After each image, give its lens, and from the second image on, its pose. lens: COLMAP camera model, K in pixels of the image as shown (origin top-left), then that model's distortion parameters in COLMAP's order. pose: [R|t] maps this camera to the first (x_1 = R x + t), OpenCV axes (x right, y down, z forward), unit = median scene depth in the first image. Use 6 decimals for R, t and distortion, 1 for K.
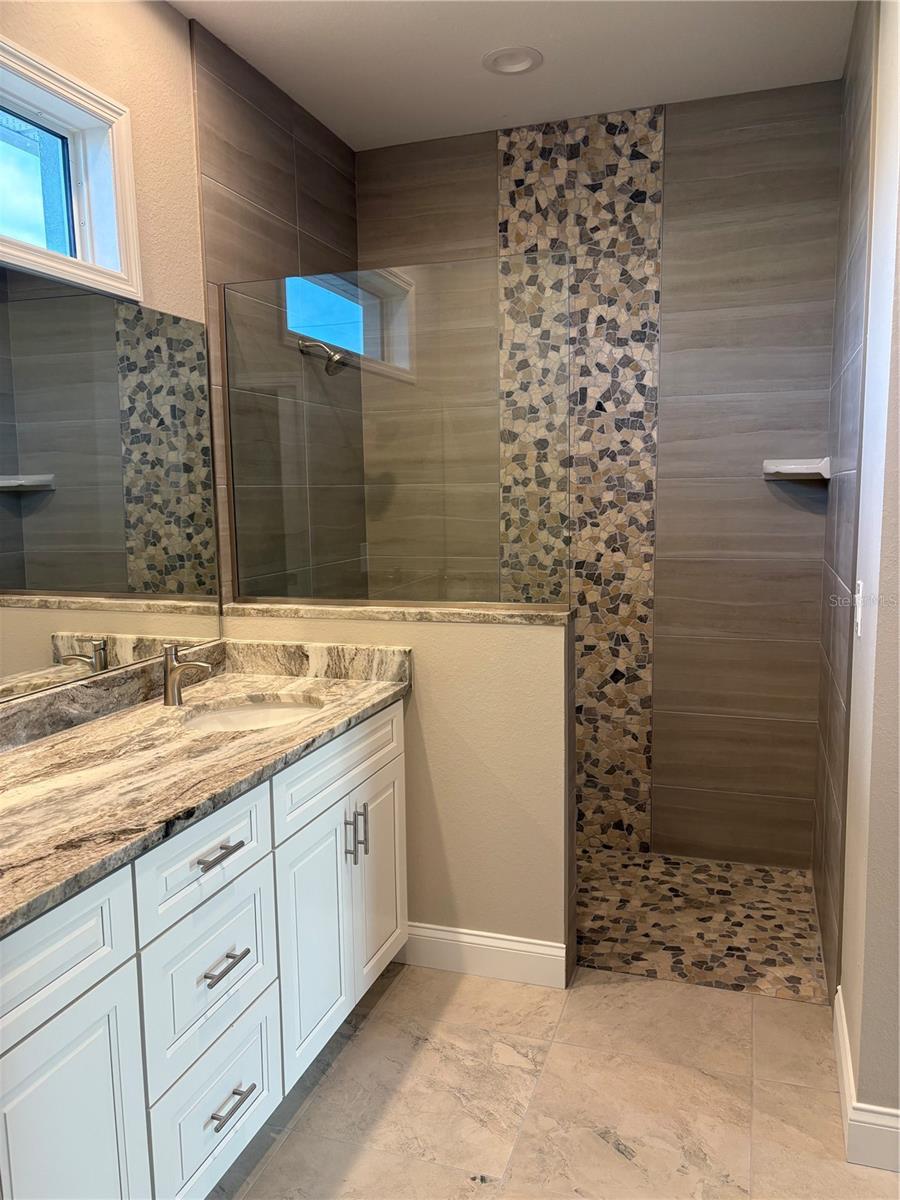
lens RADIAL K [[917.7, 0, 449.9], [0, 917.7, 604.9], [0, 0, 1]] dist [0.064568, -0.068305]
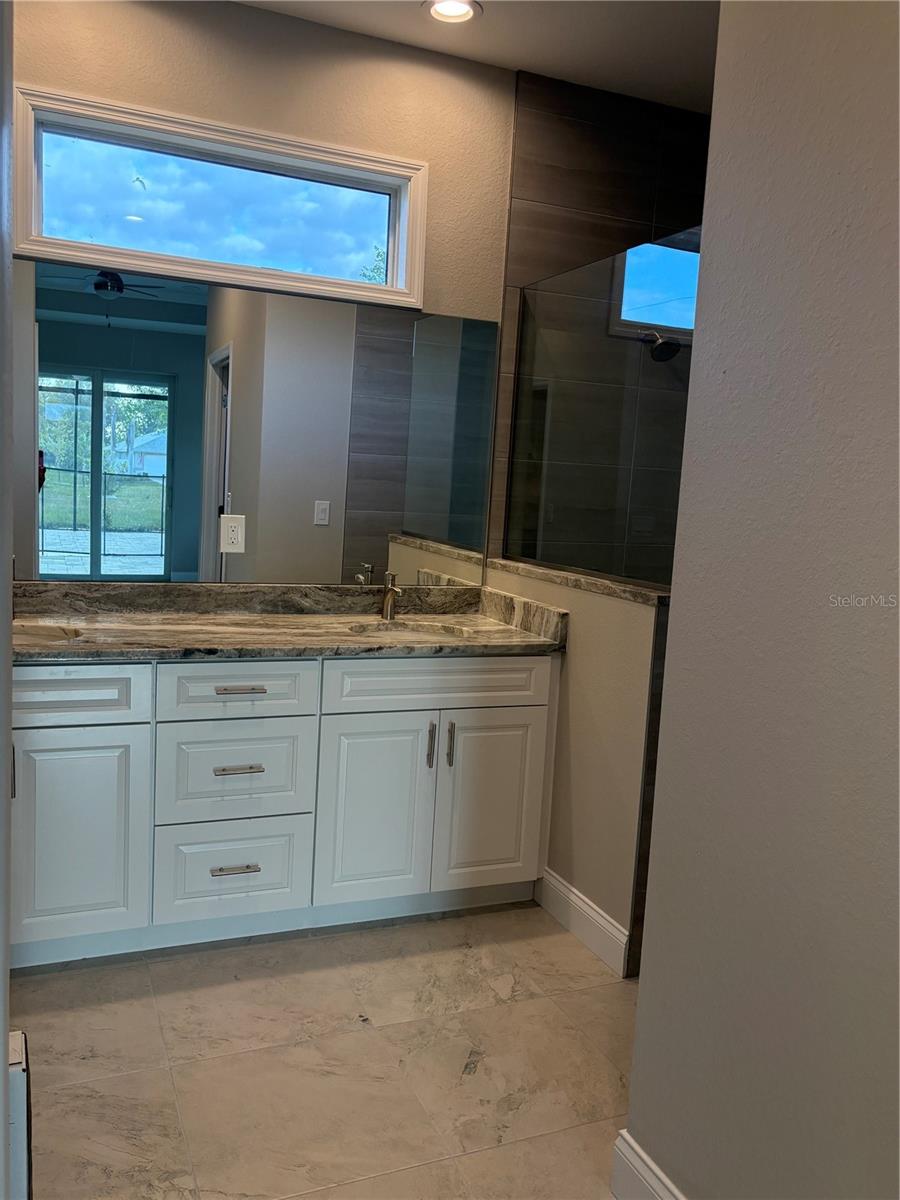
lens RADIAL K [[1003.1, 0, 450.0], [0, 1003.1, 600.0], [0, 0, 1]] dist [0.043110, -0.002728]
pose [[0.652660, 0.143735, -0.743892, 0.644561], [-0.163991, 0.985365, 0.046513, 0.001516], [0.739690, 0.091634, 0.666680, 0.102659]]
